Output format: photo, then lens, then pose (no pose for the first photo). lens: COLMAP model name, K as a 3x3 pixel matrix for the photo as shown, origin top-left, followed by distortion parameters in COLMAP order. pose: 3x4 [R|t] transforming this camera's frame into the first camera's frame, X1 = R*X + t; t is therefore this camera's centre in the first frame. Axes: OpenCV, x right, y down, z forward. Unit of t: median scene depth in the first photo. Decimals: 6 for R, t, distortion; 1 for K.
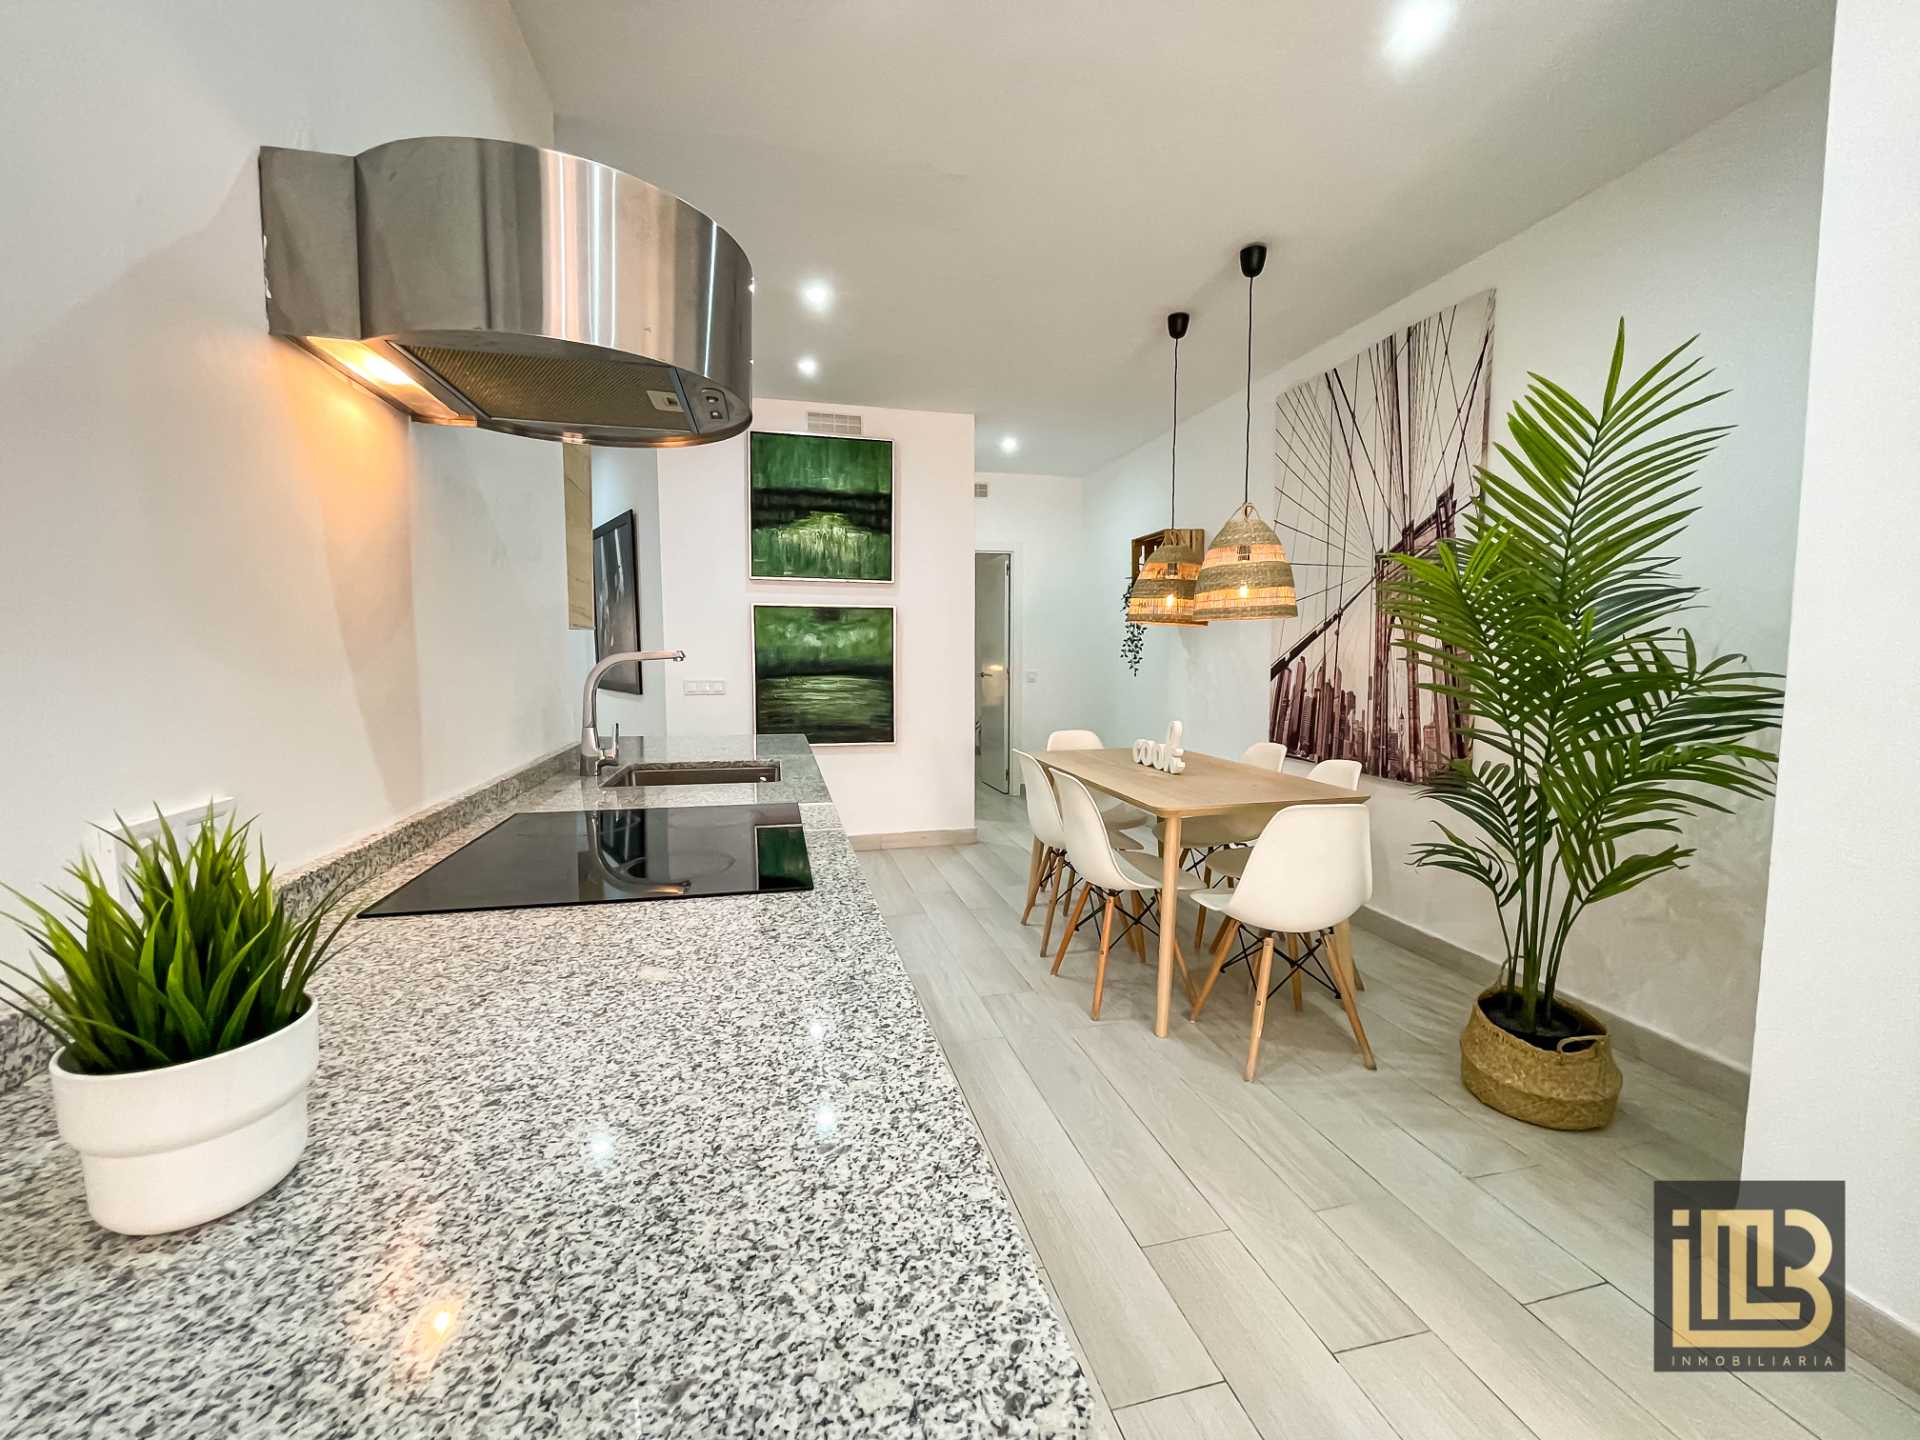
lens RADIAL K [[786.0, 0, 951.2], [0, 786.0, 714.6], [0, 0, 1]] dist [-0.014009, 0.003661]
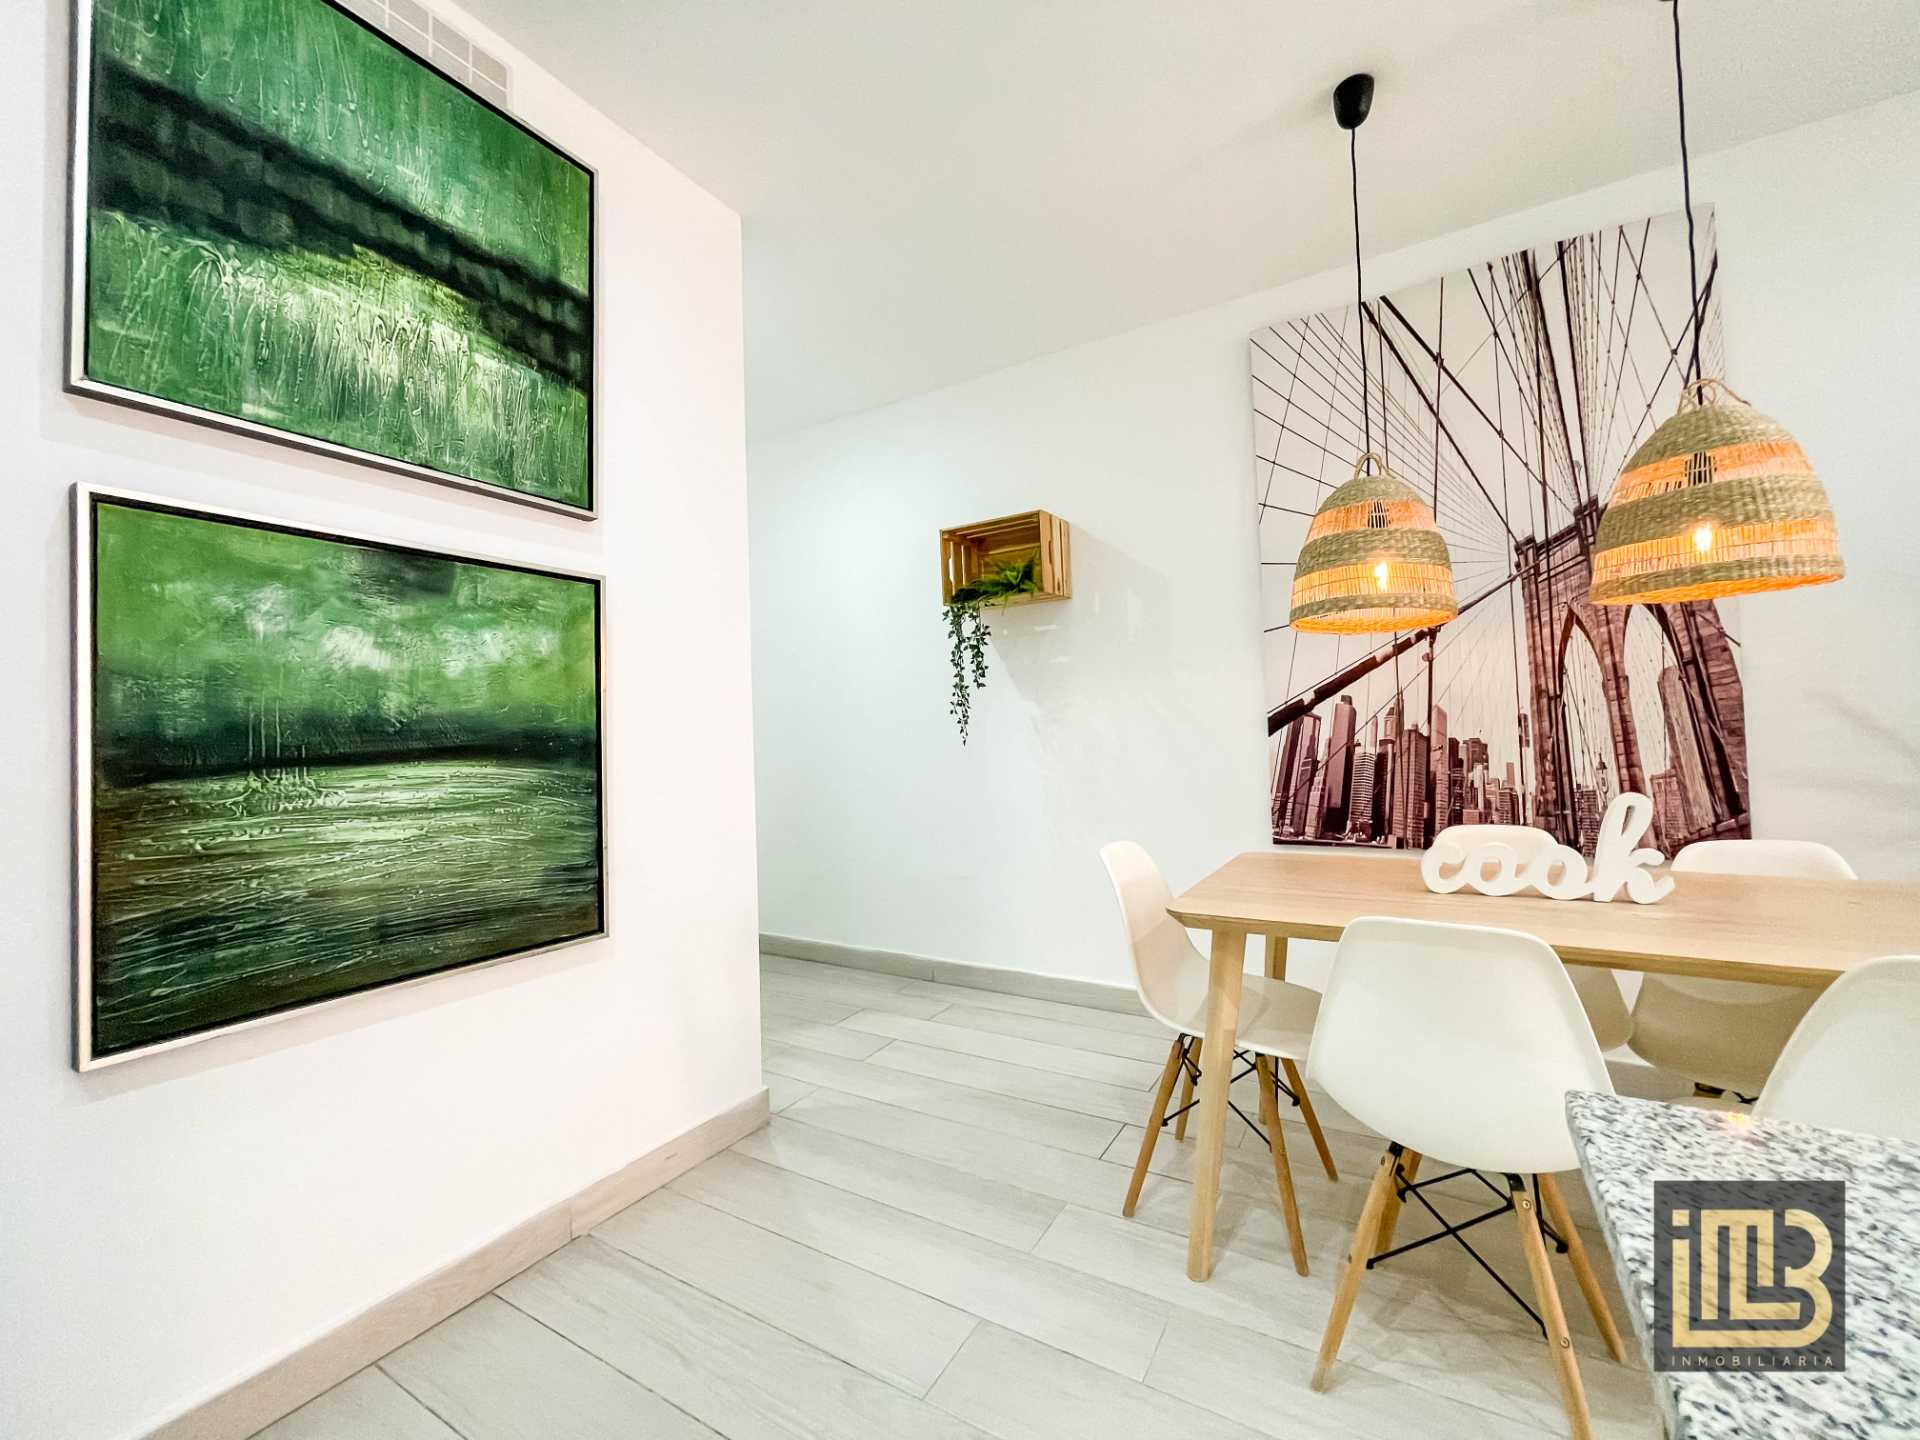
lens RADIAL K [[786.0, 0, 953.9], [0, 786.0, 718.6], [0, 0, 1]] dist [-0.014009, 0.003661]
pose [[0.701558, -0.002818, 0.712607, -0.273863], [0.086144, 0.992994, -0.080882, -0.027235], [-0.707386, 0.118131, 0.696886, 0.742783]]
